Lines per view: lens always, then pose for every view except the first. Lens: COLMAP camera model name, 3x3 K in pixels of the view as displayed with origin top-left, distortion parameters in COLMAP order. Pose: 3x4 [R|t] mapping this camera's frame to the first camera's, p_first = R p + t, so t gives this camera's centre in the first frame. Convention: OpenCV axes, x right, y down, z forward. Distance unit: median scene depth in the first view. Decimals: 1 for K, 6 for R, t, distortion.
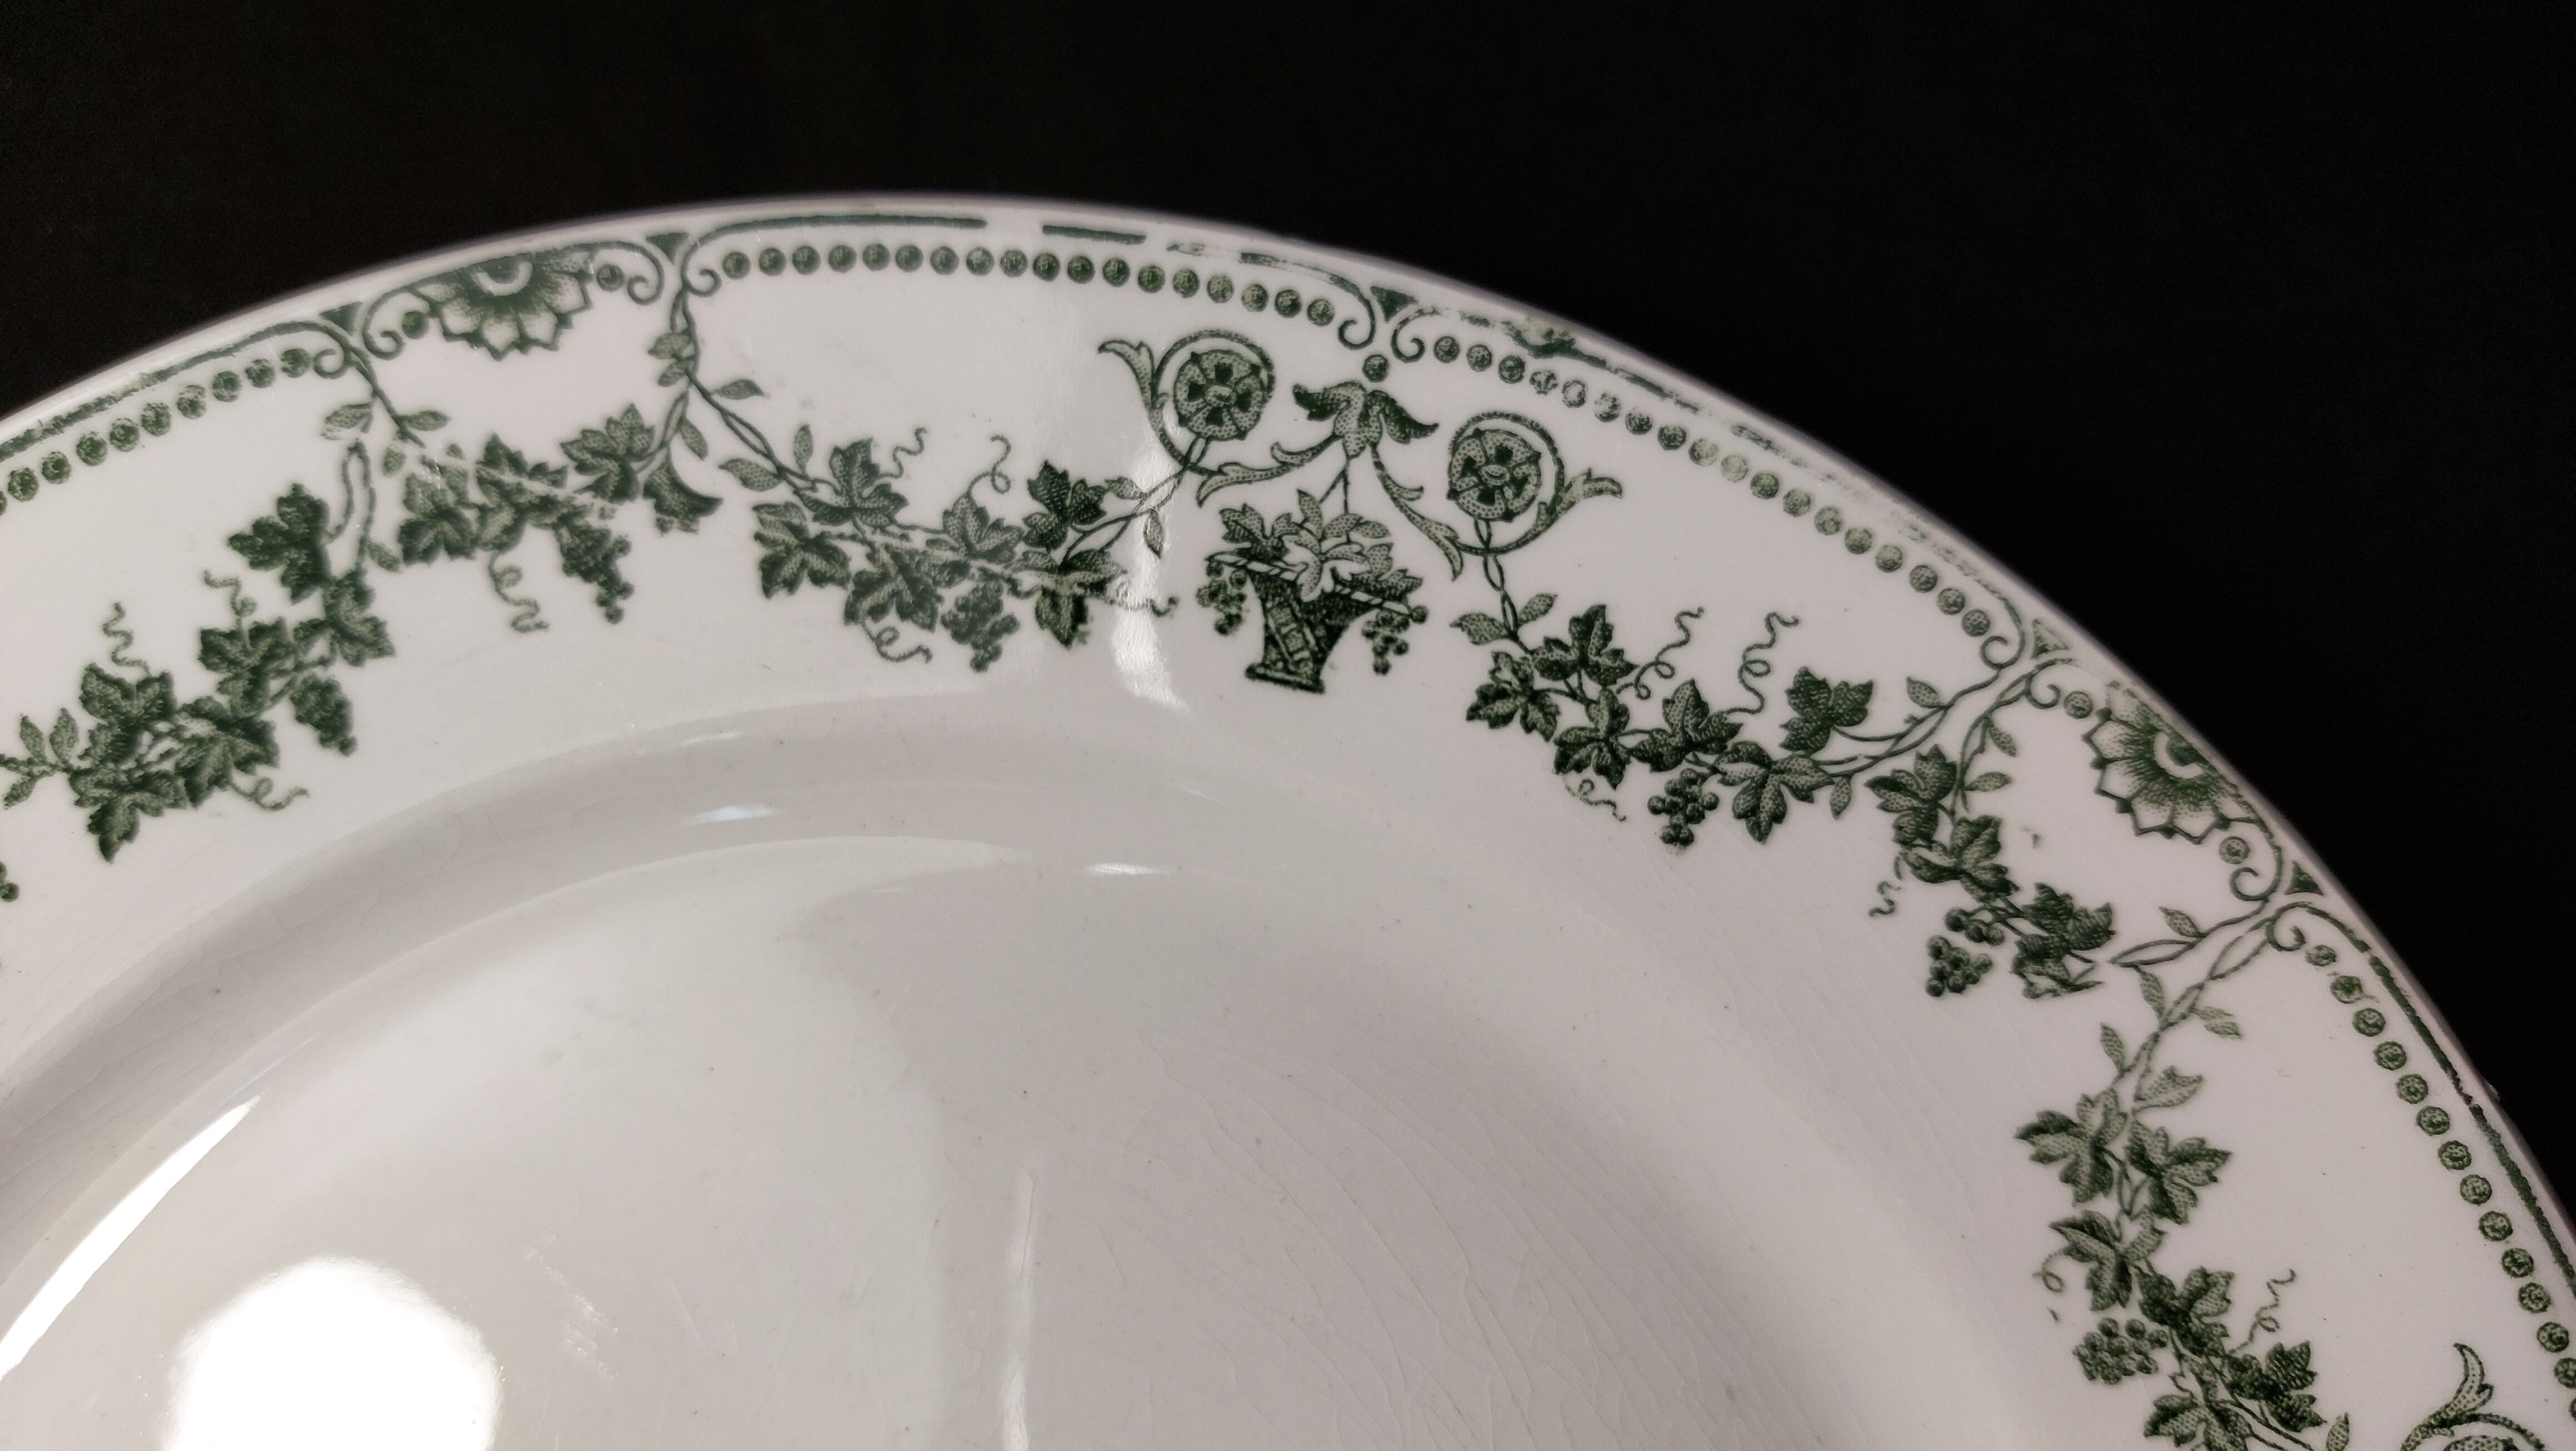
lens RADIAL K [[1839.6, 0, 1280.9], [0, 1839.6, 760.4], [0, 0, 1]] dist [0.037175, -0.132329]
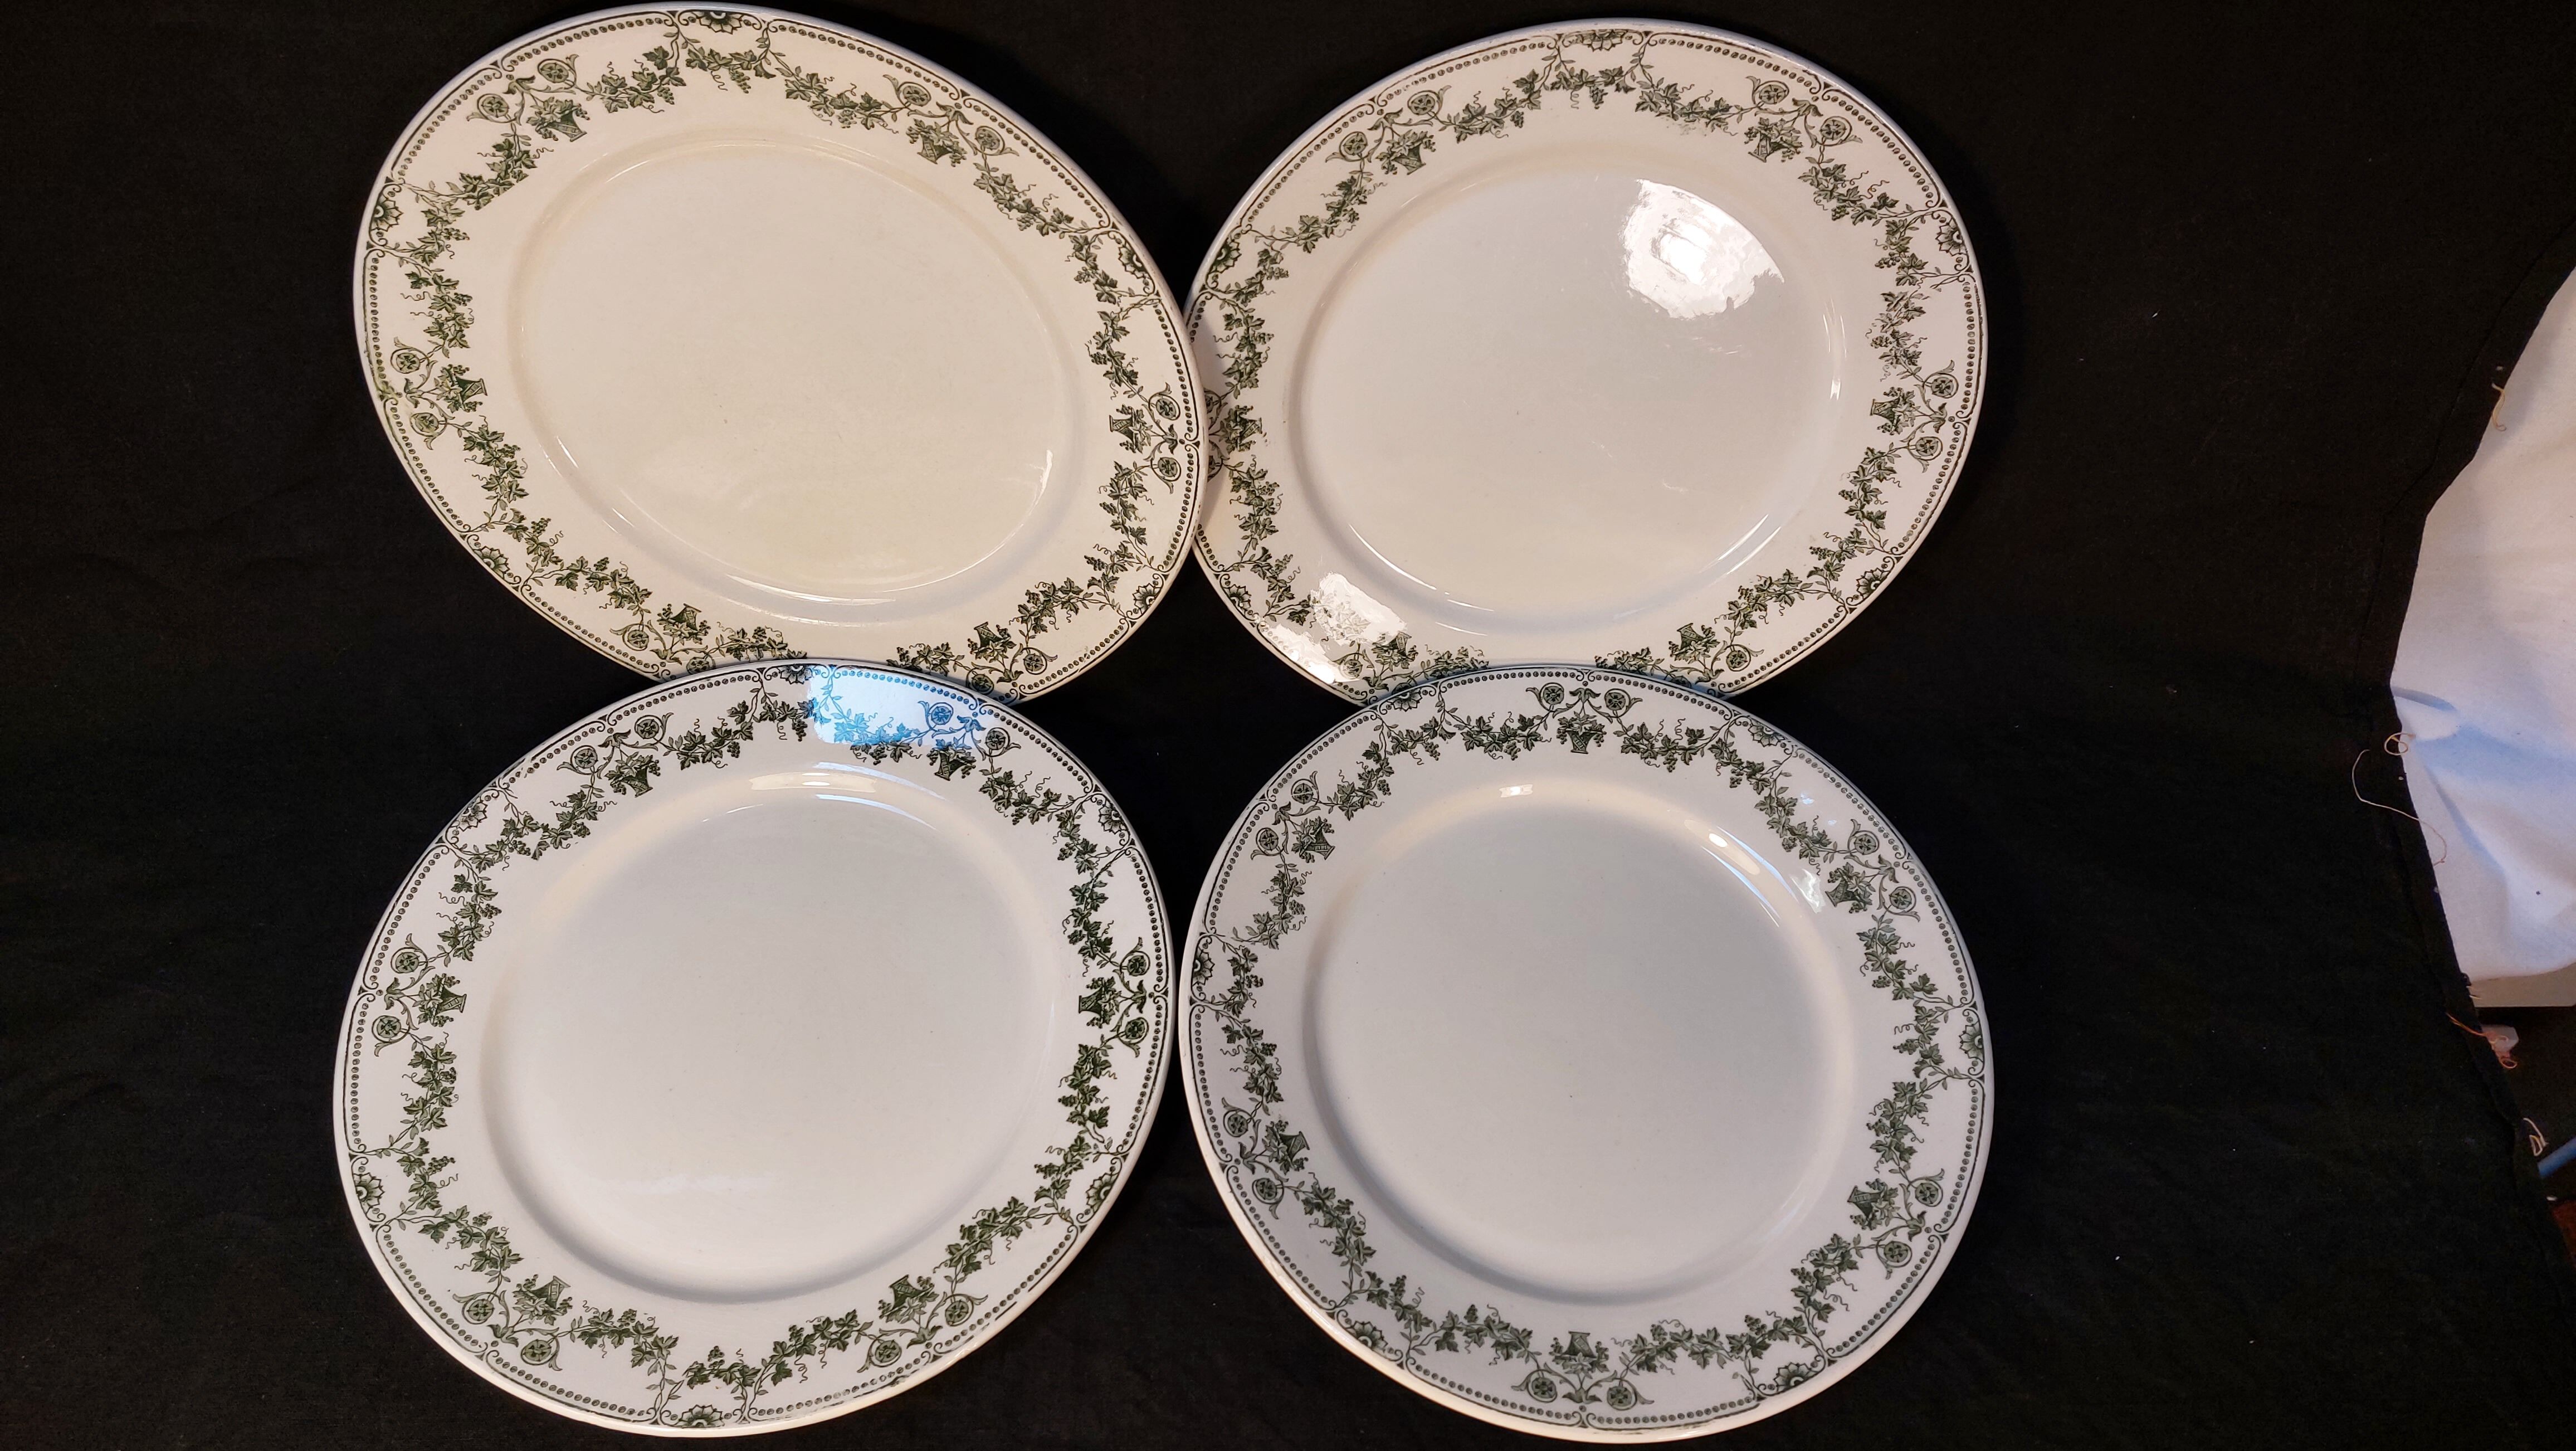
lens RADIAL K [[1842.6, 0, 1301.5], [0, 1842.6, 716.8], [0, 0, 1]] dist [0.112689, -0.170207]
pose [[-0.673628, 0.604189, -0.425654, 0.394660], [-0.731827, -0.464852, 0.498339, -2.120923], [0.103225, 0.647200, 0.755299, -2.715790]]
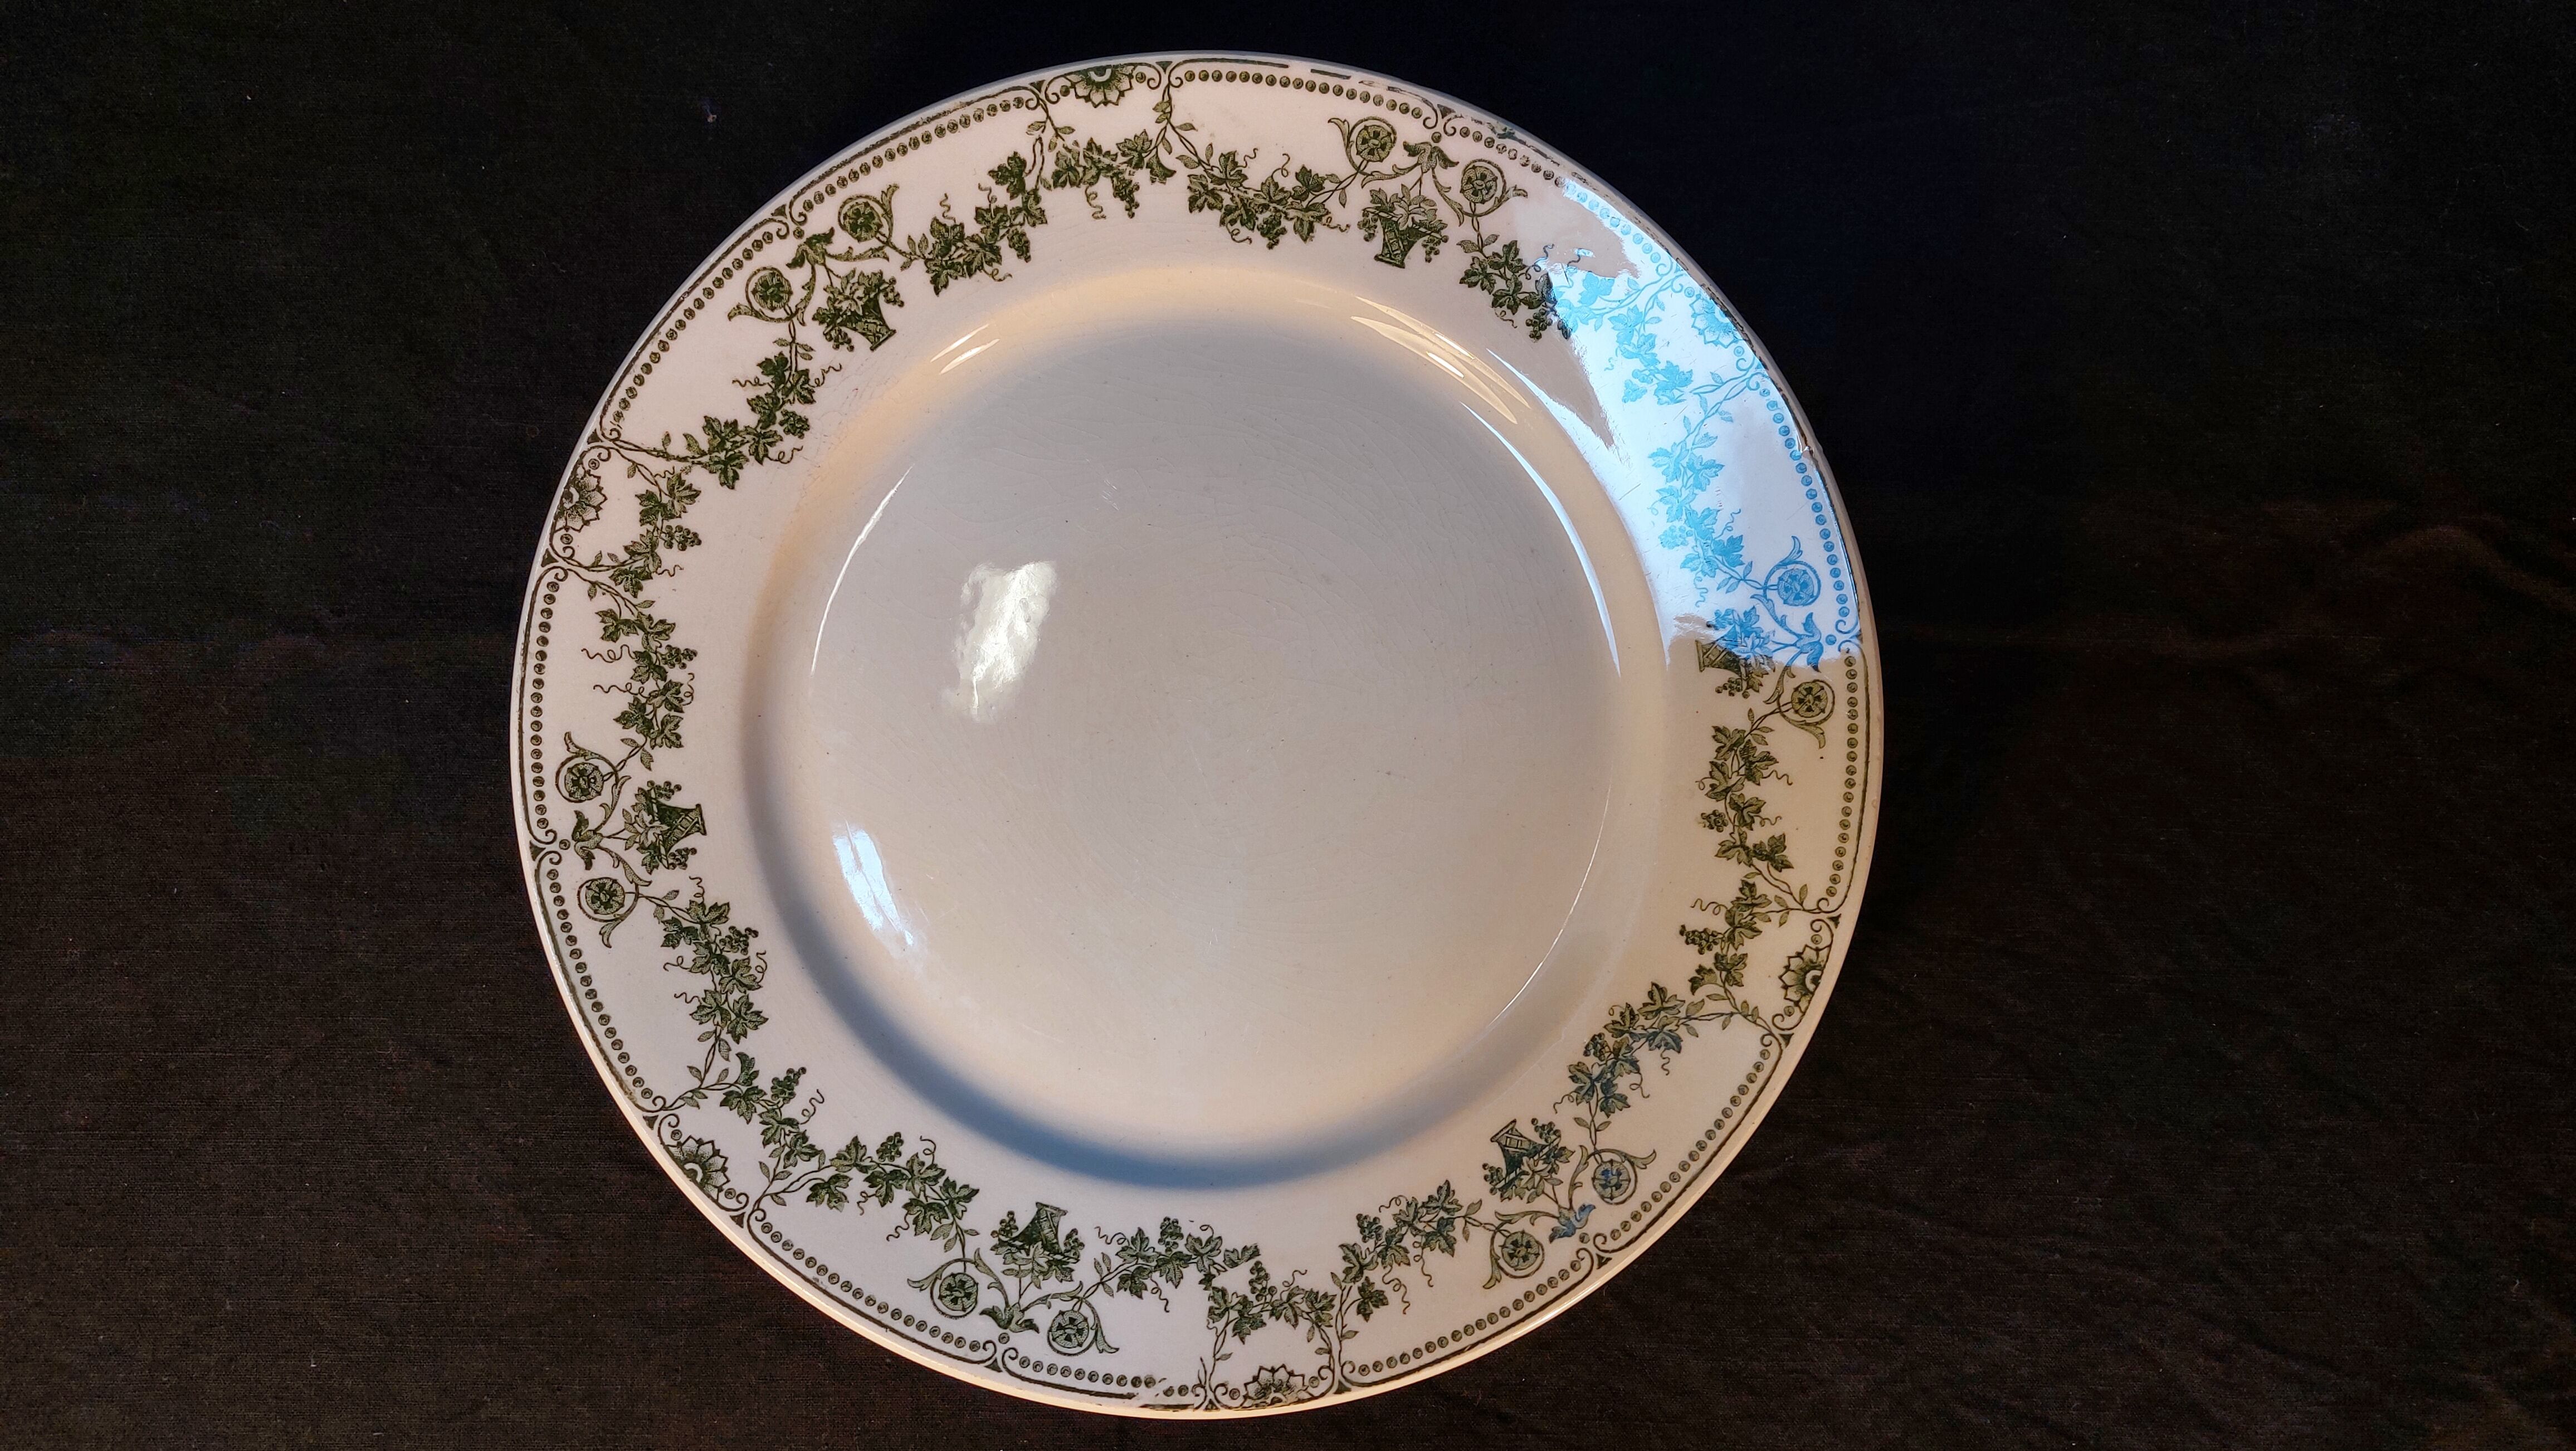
lens RADIAL K [[1853.1, 0, 1297.3], [0, 1853.1, 718.7], [0, 0, 1]] dist [0.192877, -0.588068]
pose [[0.996662, 0.080585, -0.013079, -0.041820], [-0.077255, 0.982749, 0.168034, 0.156538], [0.026395, -0.166463, 0.985694, -1.711224]]
